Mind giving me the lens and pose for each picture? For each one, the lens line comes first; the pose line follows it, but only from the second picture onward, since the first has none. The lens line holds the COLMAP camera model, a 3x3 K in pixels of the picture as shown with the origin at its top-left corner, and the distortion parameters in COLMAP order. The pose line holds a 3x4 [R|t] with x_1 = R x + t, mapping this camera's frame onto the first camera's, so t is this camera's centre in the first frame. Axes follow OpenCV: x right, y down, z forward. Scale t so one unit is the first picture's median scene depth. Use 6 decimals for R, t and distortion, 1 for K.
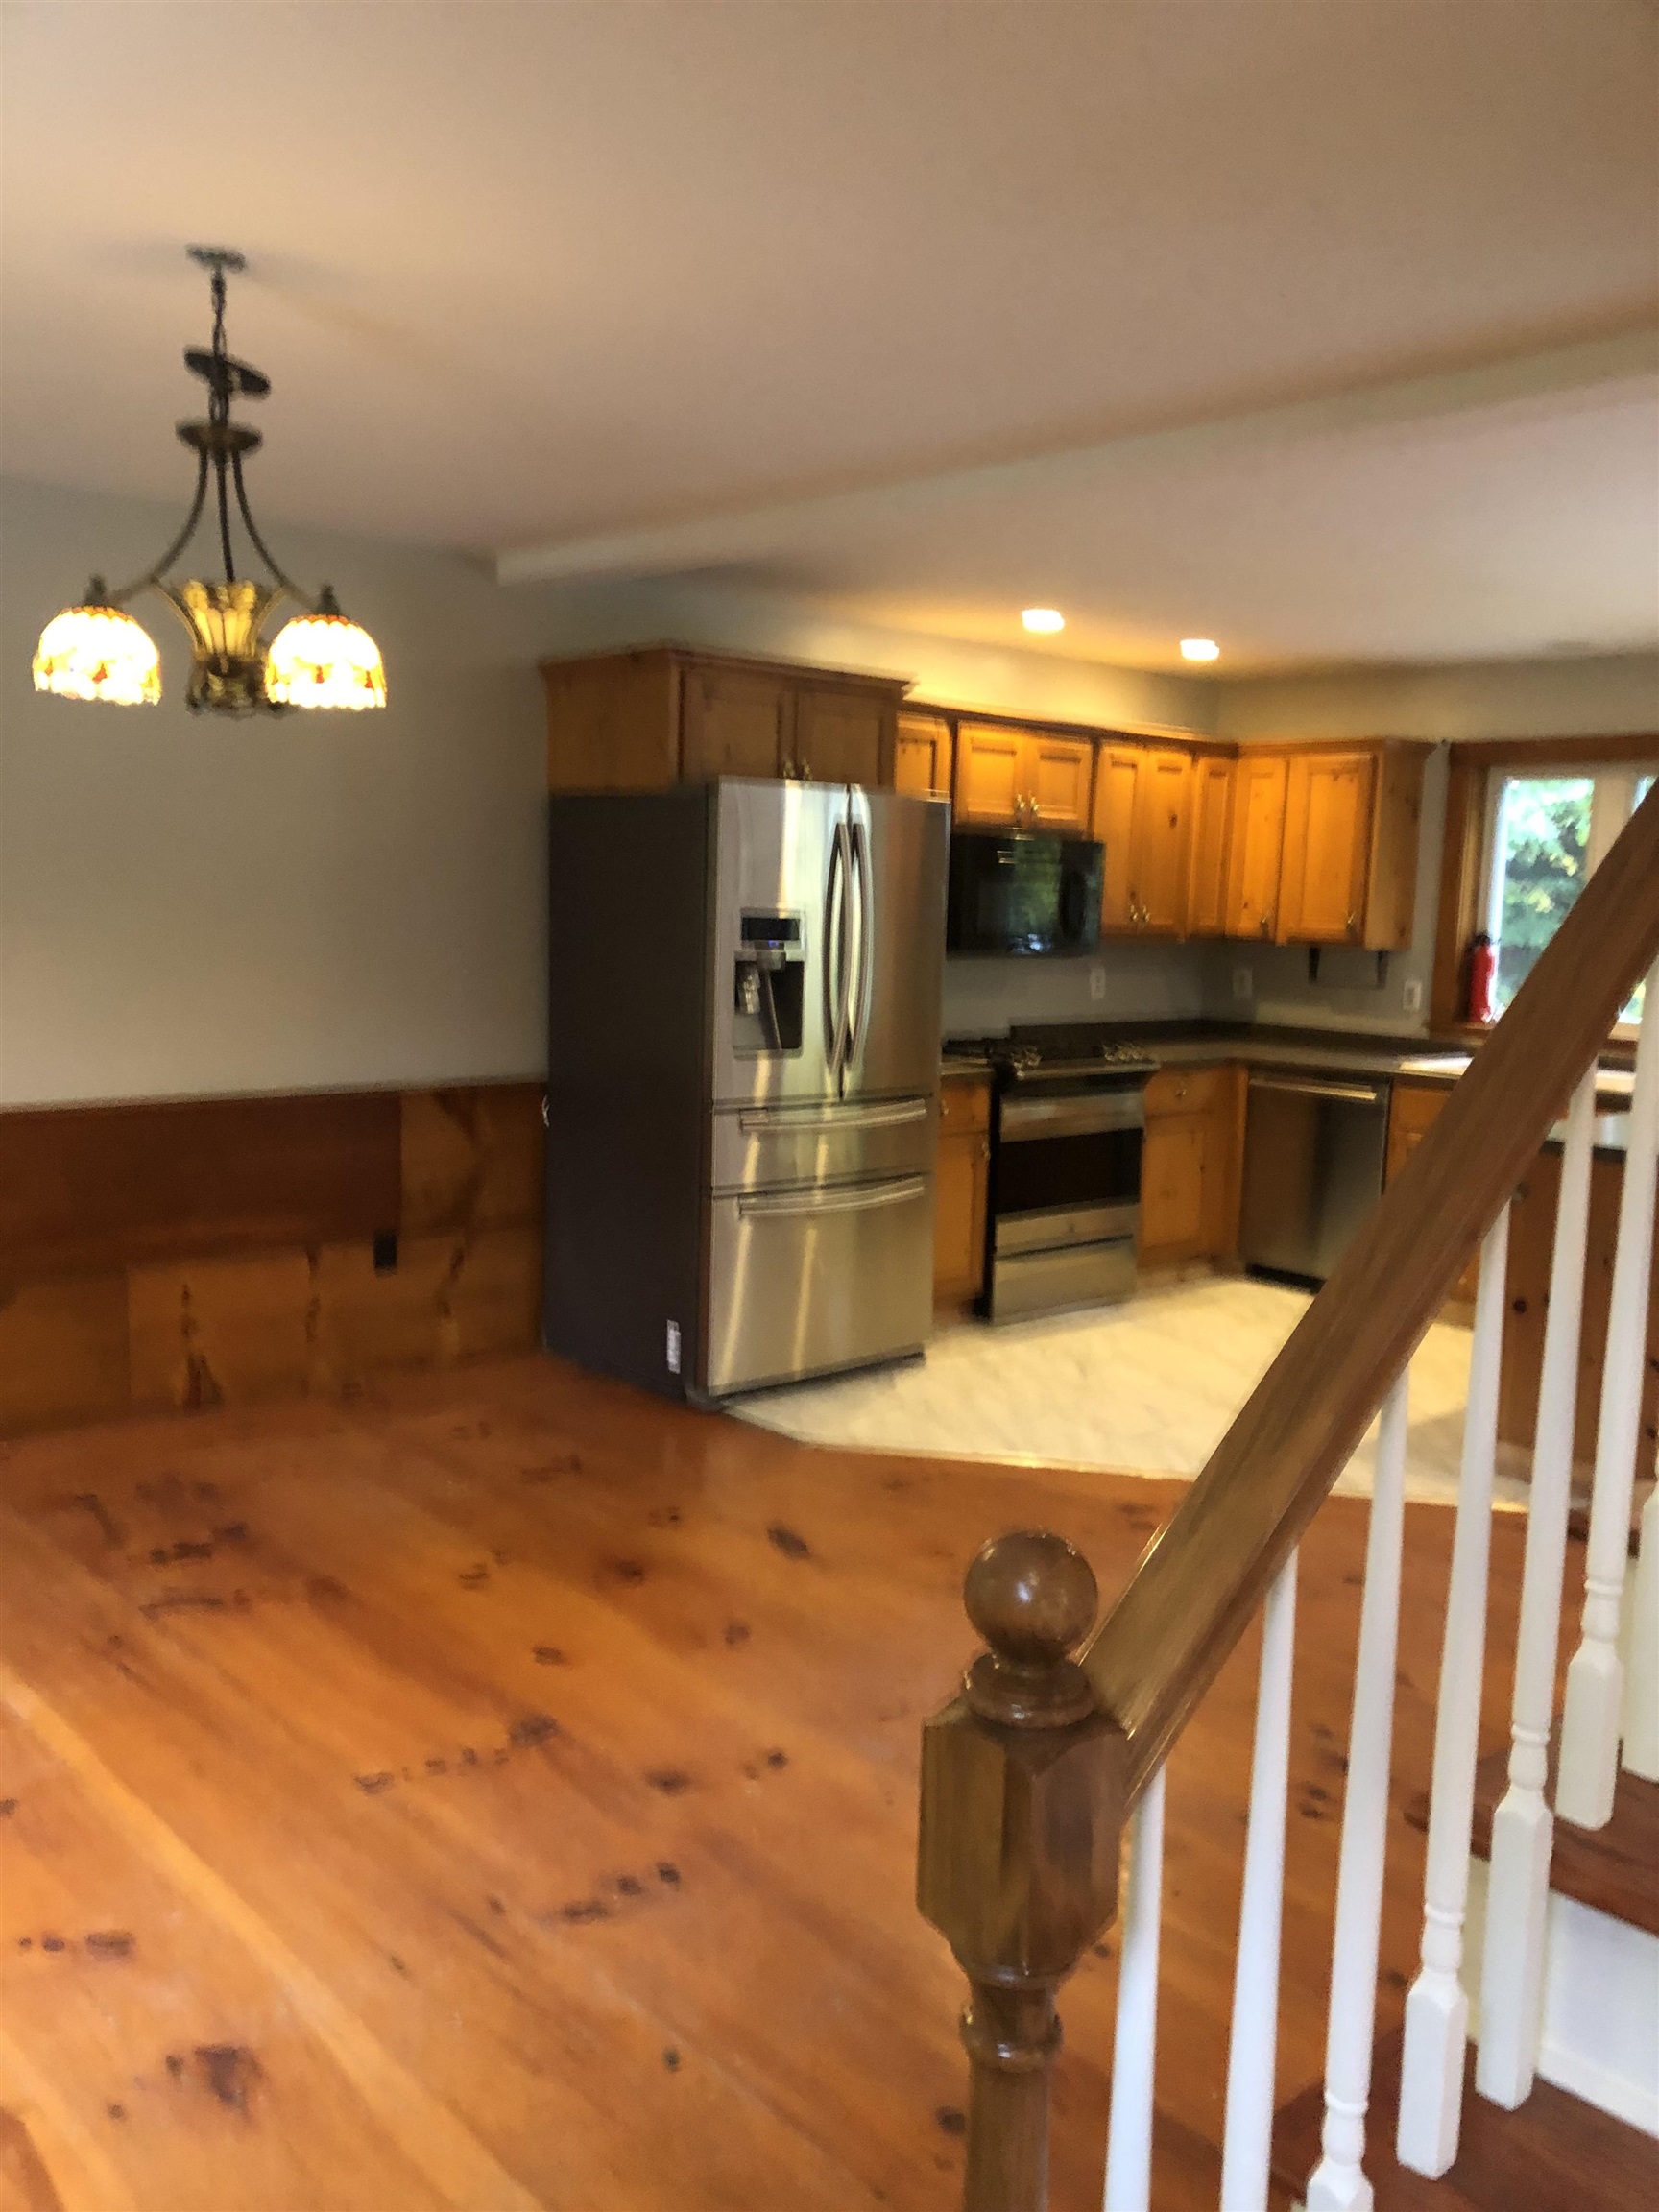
lens RADIAL K [[1804.4, 0, 821.8], [0, 1804.4, 1107.1], [0, 0, 1]] dist [0.023145, -0.029718]
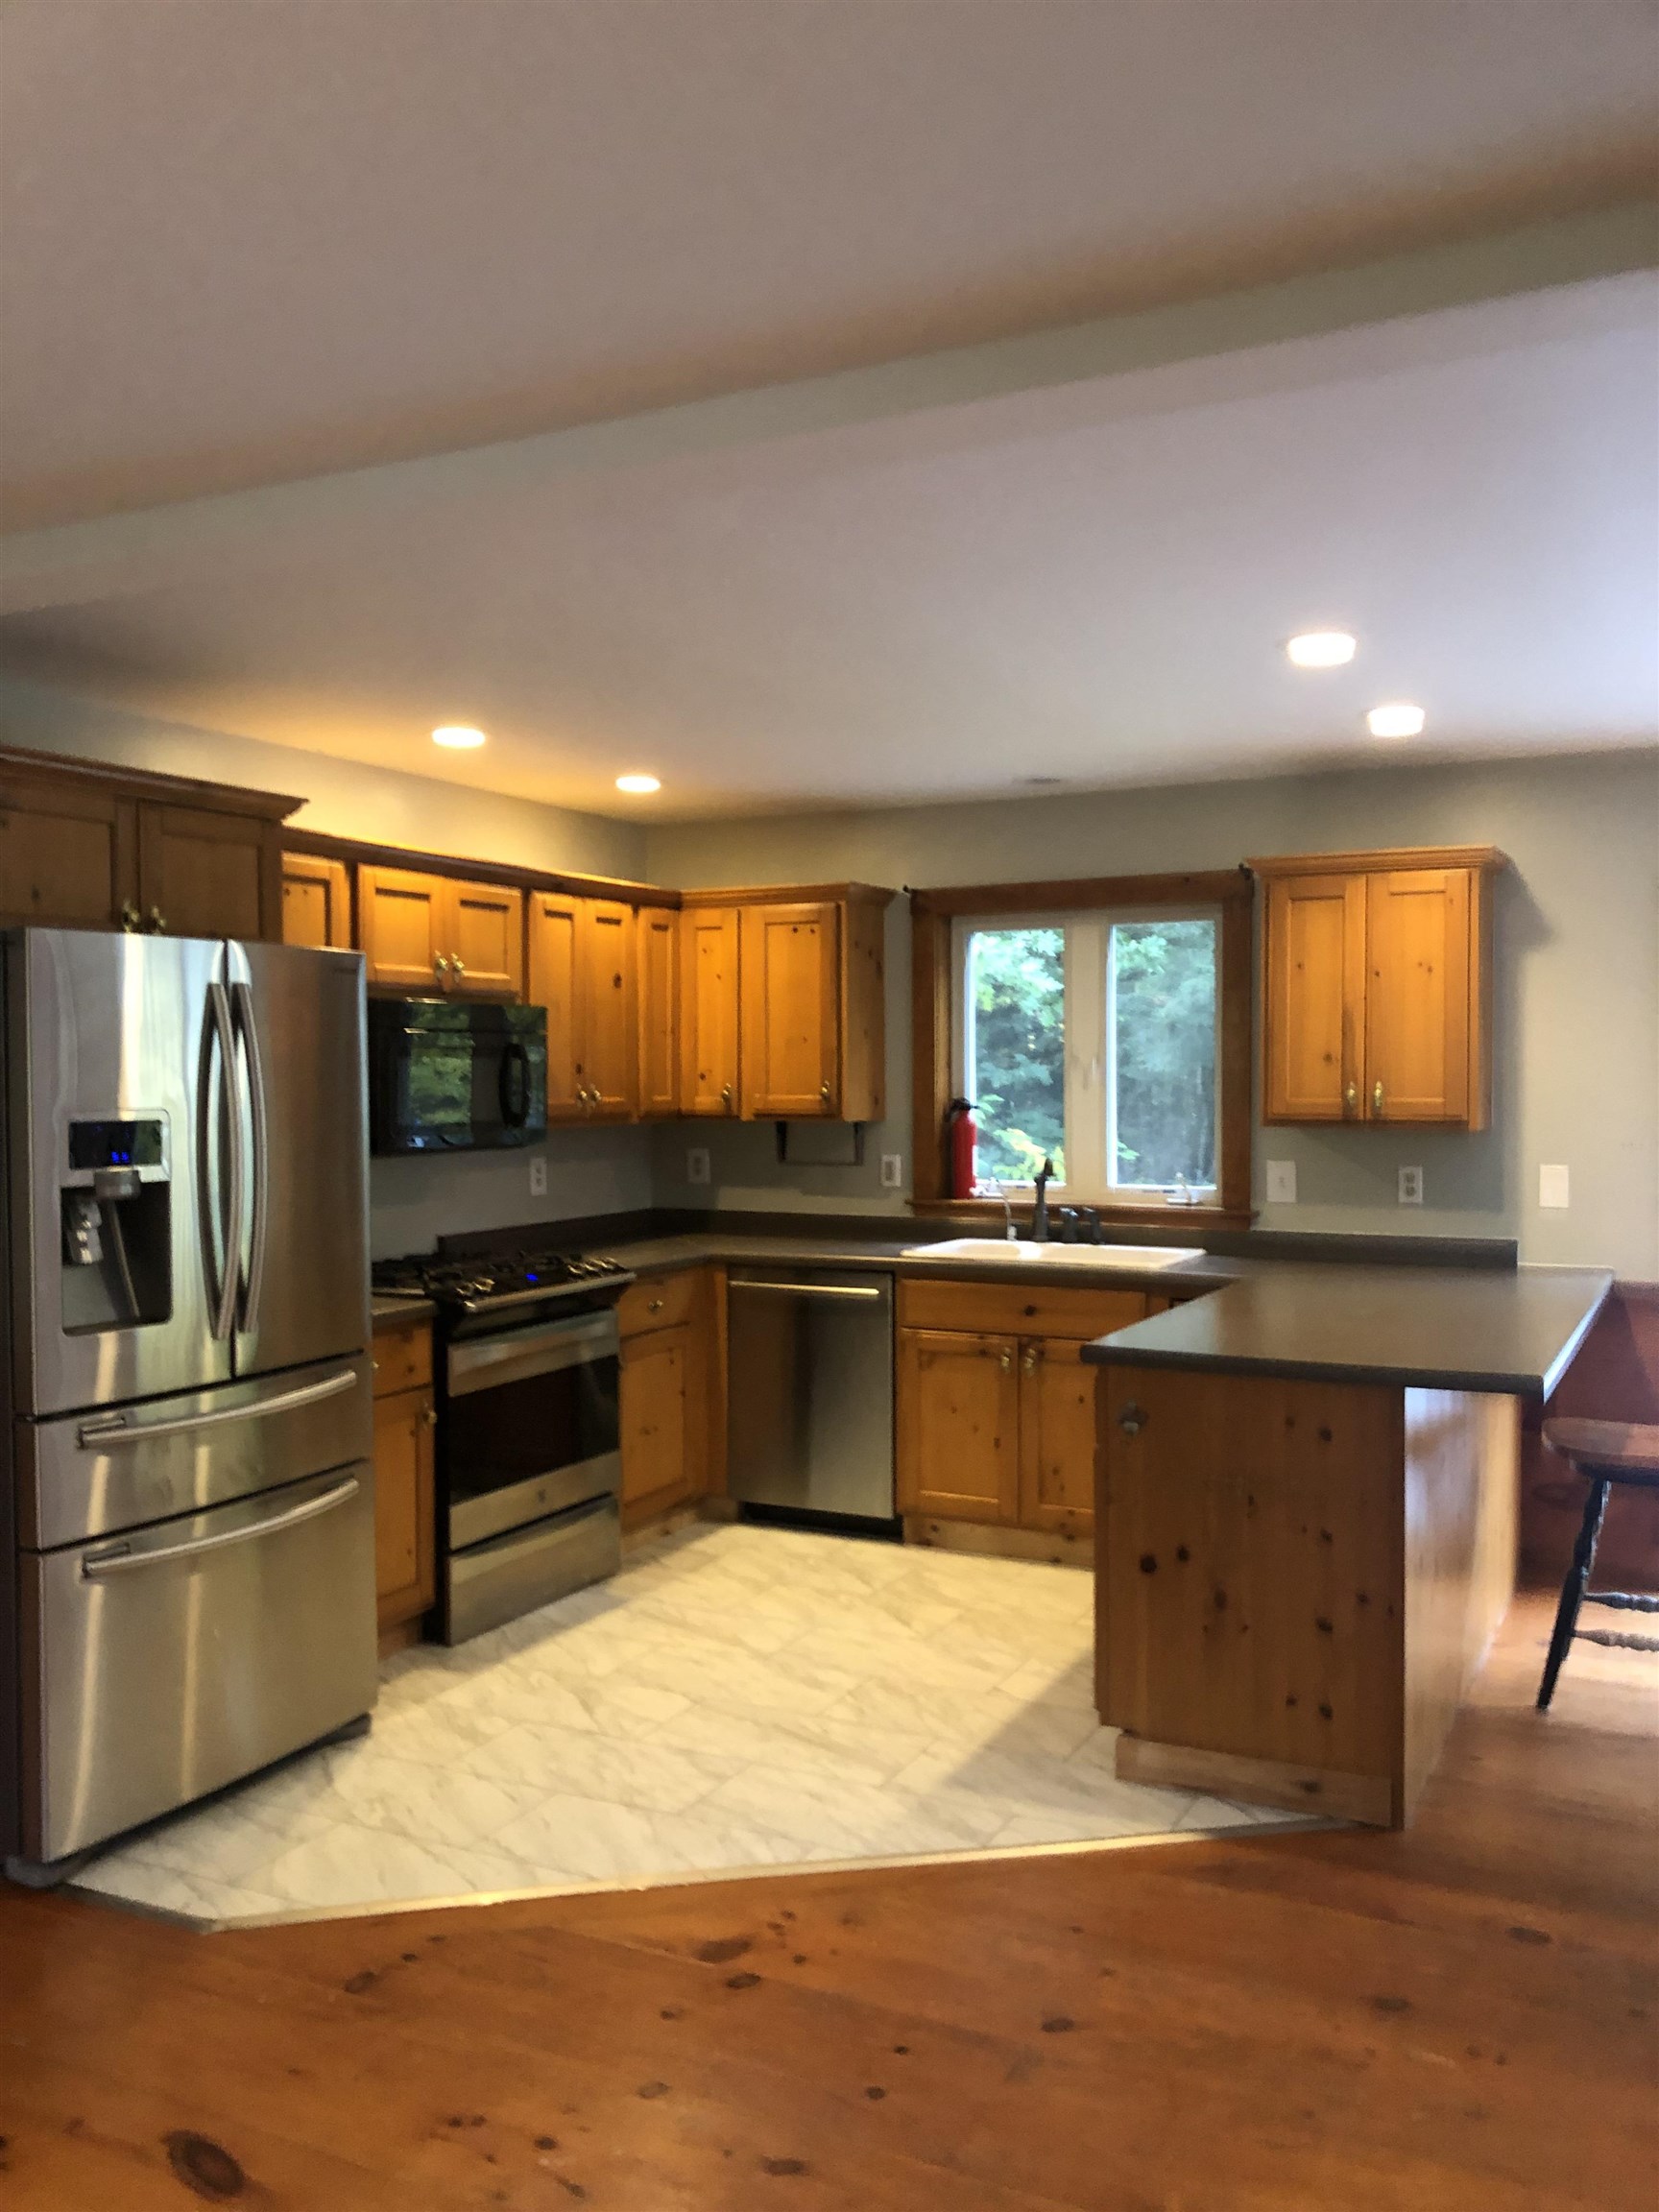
lens RADIAL K [[1804.4, 0, 830.5], [0, 1804.4, 1111.7], [0, 0, 1]] dist [0.023145, -0.029718]
pose [[0.936186, -0.043564, 0.348796, -0.010702], [0.075505, 0.994050, -0.078504, -0.028772], [-0.343300, 0.099830, 0.933905, 0.218729]]
